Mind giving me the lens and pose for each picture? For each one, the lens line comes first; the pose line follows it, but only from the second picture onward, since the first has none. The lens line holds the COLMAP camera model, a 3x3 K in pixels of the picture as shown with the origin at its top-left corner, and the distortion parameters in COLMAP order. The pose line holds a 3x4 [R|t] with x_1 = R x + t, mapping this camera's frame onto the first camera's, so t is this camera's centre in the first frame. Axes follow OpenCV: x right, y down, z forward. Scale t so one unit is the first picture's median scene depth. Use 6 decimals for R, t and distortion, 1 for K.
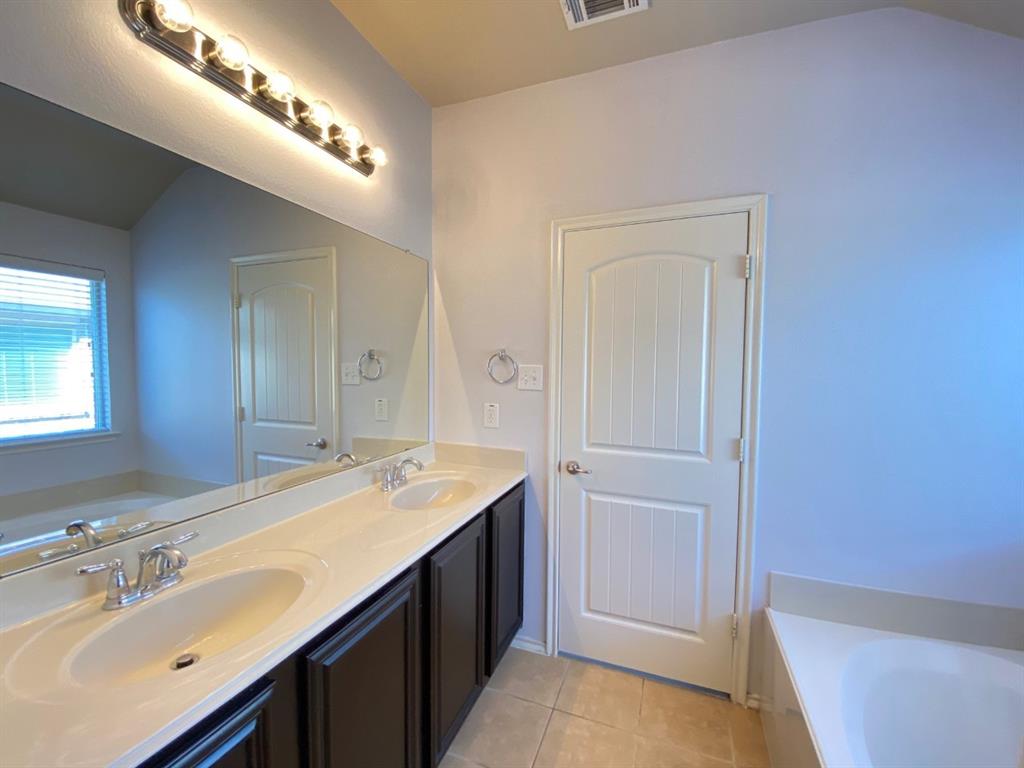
lens RADIAL K [[417.4, 0, 511.3], [0, 417.4, 381.2], [0, 0, 1]] dist [0.029197, -0.024475]
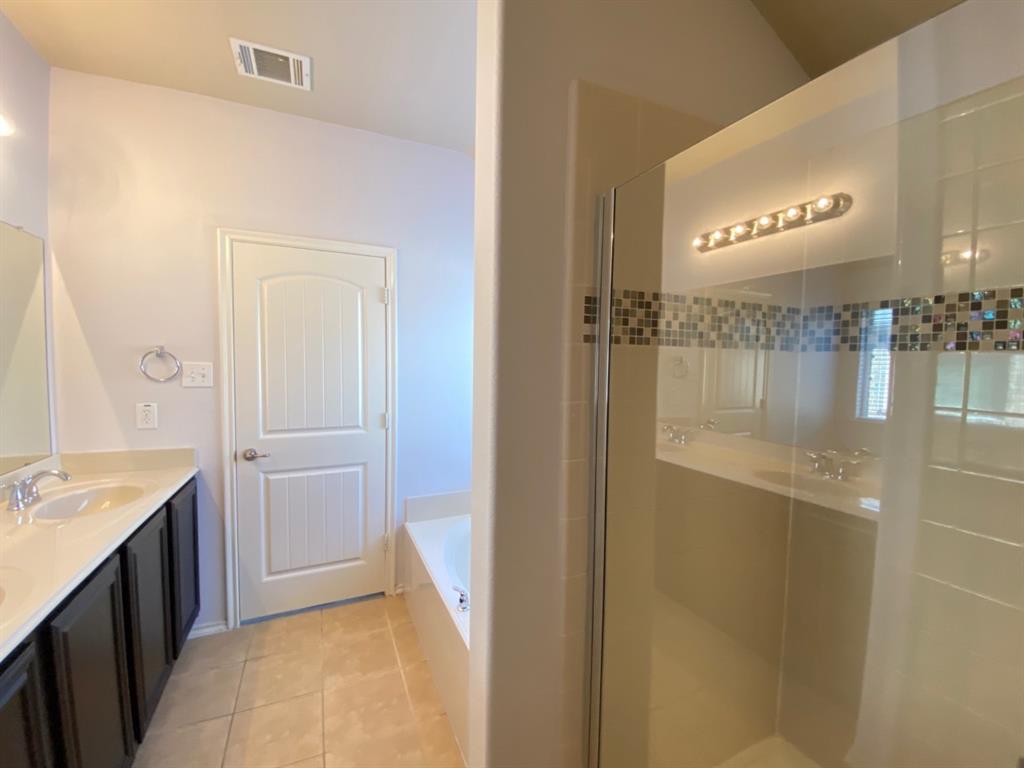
lens RADIAL K [[417.4, 0, 511.3], [0, 417.4, 381.2], [0, 0, 1]] dist [0.029197, -0.024475]
pose [[0.694381, -0.037188, 0.718646, -0.174496], [0.026087, 0.999308, 0.026505, -0.000548], [-0.719134, 0.000343, 0.694871, -0.293456]]
